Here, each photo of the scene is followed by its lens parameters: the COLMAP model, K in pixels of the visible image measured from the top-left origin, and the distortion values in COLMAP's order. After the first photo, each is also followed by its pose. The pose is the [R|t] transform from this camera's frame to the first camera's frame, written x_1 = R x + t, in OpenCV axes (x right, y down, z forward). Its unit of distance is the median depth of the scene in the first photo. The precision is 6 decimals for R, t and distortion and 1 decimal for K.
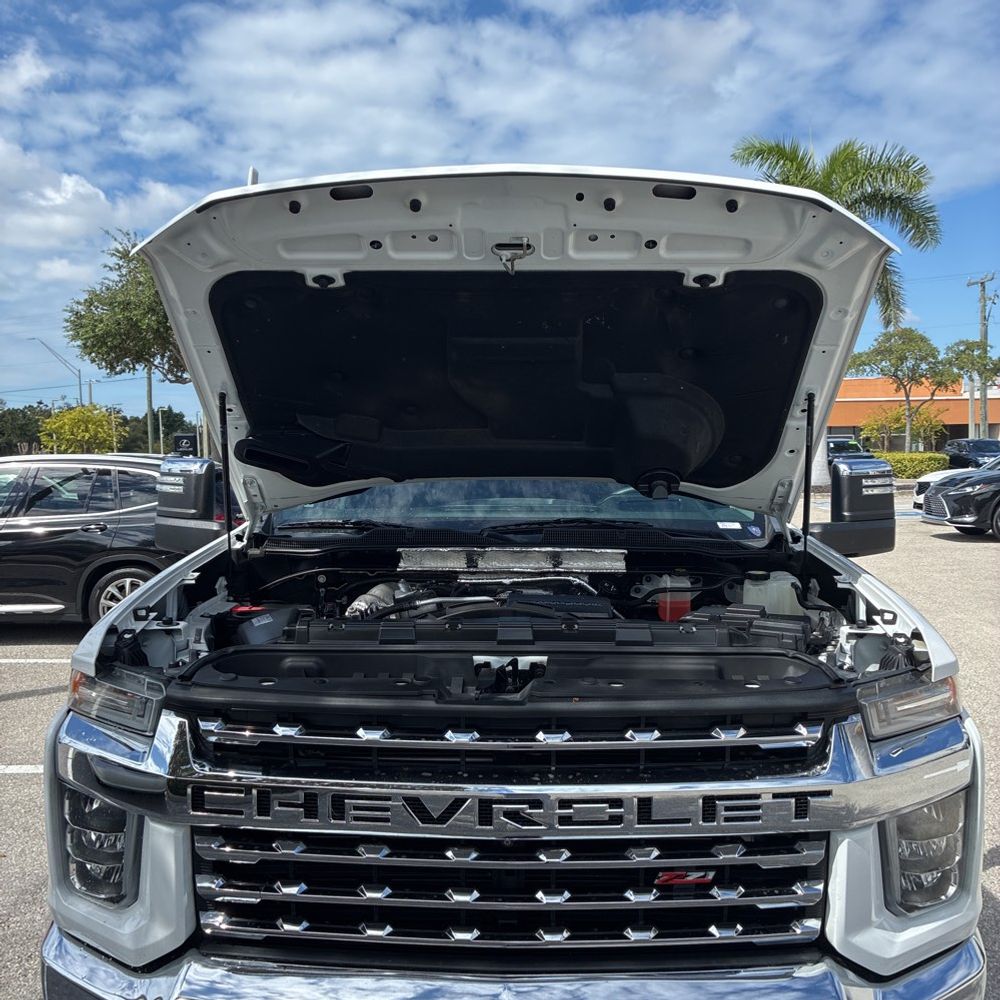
lens RADIAL K [[1017.0, 0, 505.6], [0, 1017.0, 524.4], [0, 0, 1]] dist [0.027870, 0.000000]
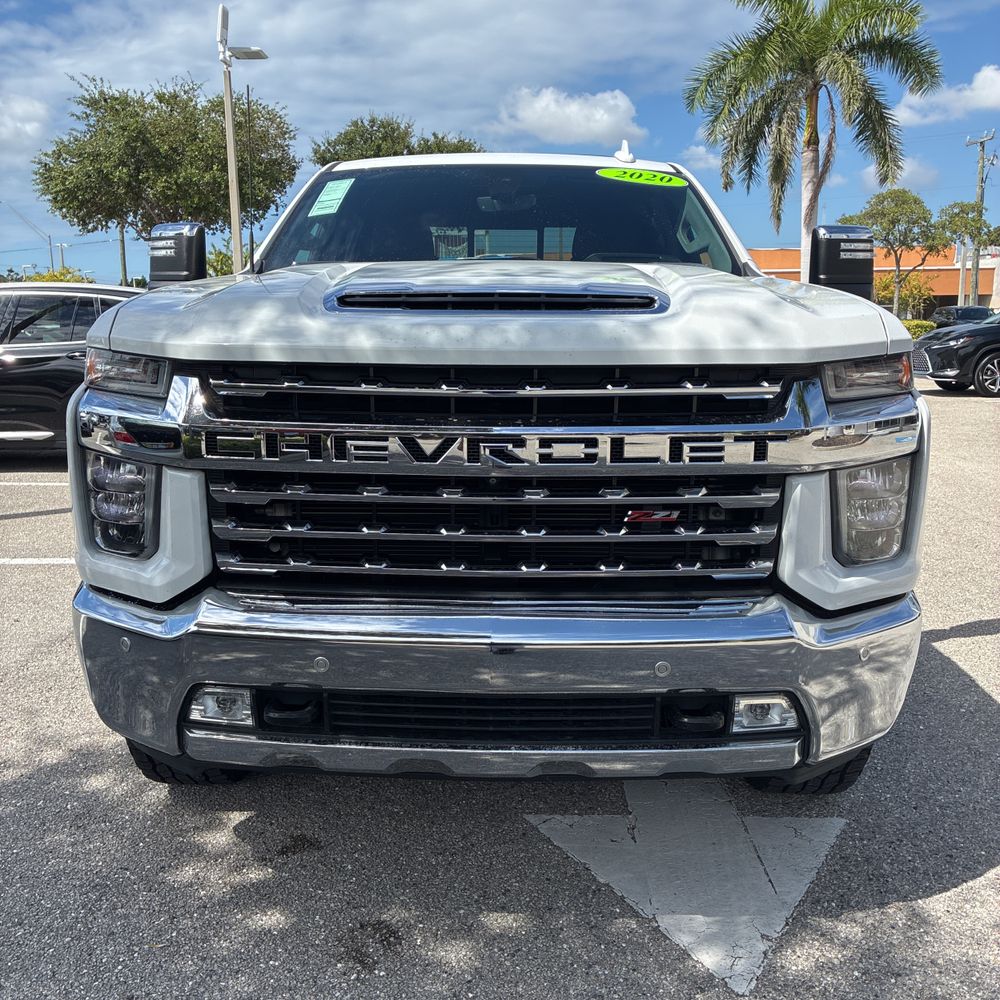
lens RADIAL K [[1017.0, 0, 487.1], [0, 1017.0, 529.3], [0, 0, 1]] dist [0.027870, 0.000000]
pose [[0.999995, 0.003152, 0.000994, -0.004708], [-0.003250, 0.992497, 0.122228, 0.202240], [-0.000601, -0.122231, 0.992502, -0.089500]]
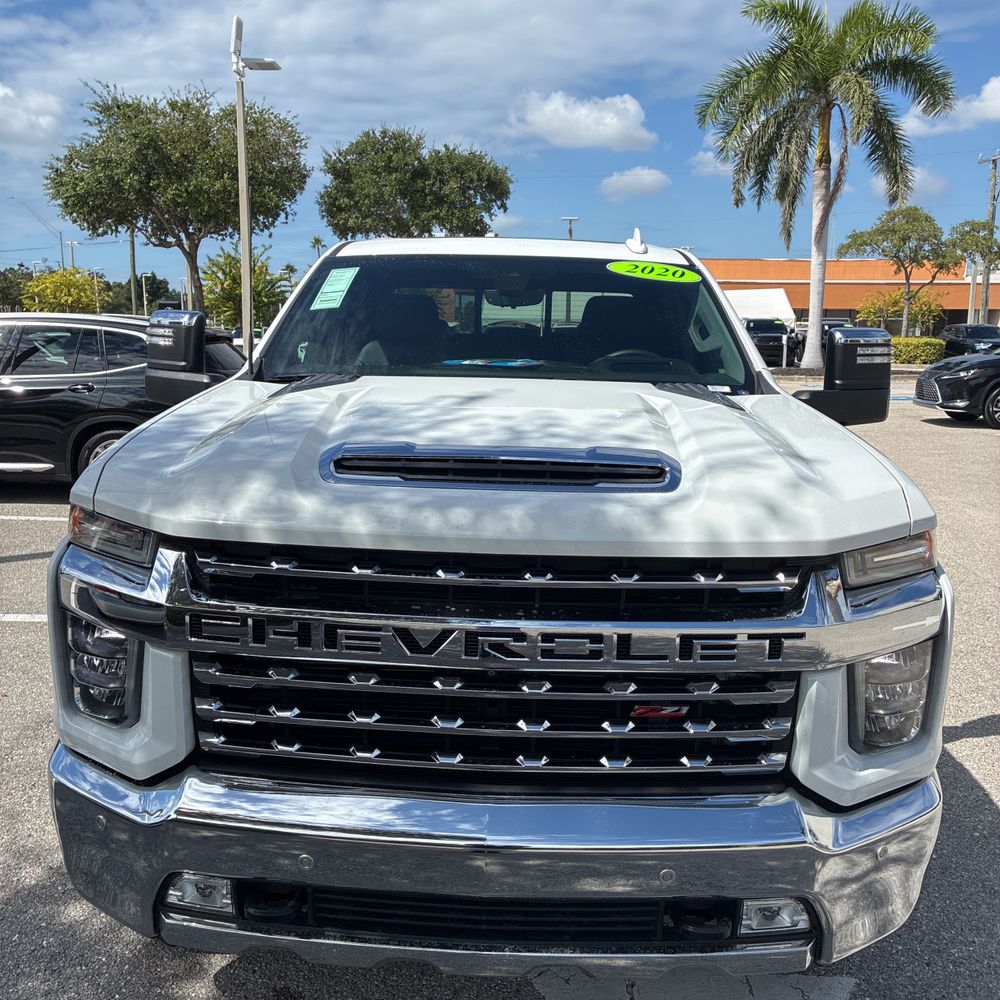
lens RADIAL K [[1017.0, 0, 483.6], [0, 1017.0, 520.1], [0, 0, 1]] dist [0.027870, 0.000000]
pose [[0.999676, 0.024824, -0.005610, -0.003879], [-0.024020, 0.993149, 0.114362, 0.031684], [0.008411, -0.114190, 0.993423, -0.017484]]
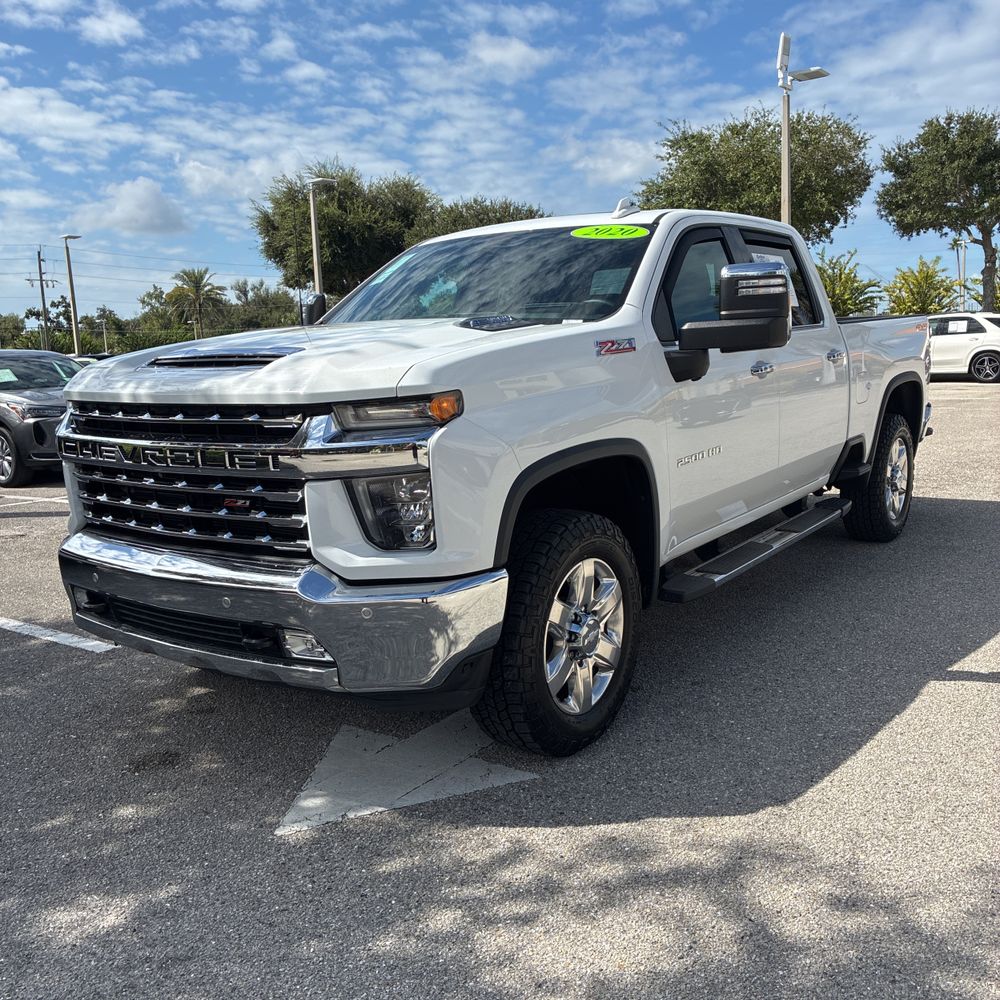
lens RADIAL K [[1017.0, 0, 498.9], [0, 1017.0, 527.1], [0, 0, 1]] dist [0.027870, 0.000000]
pose [[0.824489, 0.076823, -0.560639, 1.329738], [-0.014006, 0.993209, 0.115500, 0.166217], [0.565704, -0.087376, 0.819966, -0.126457]]
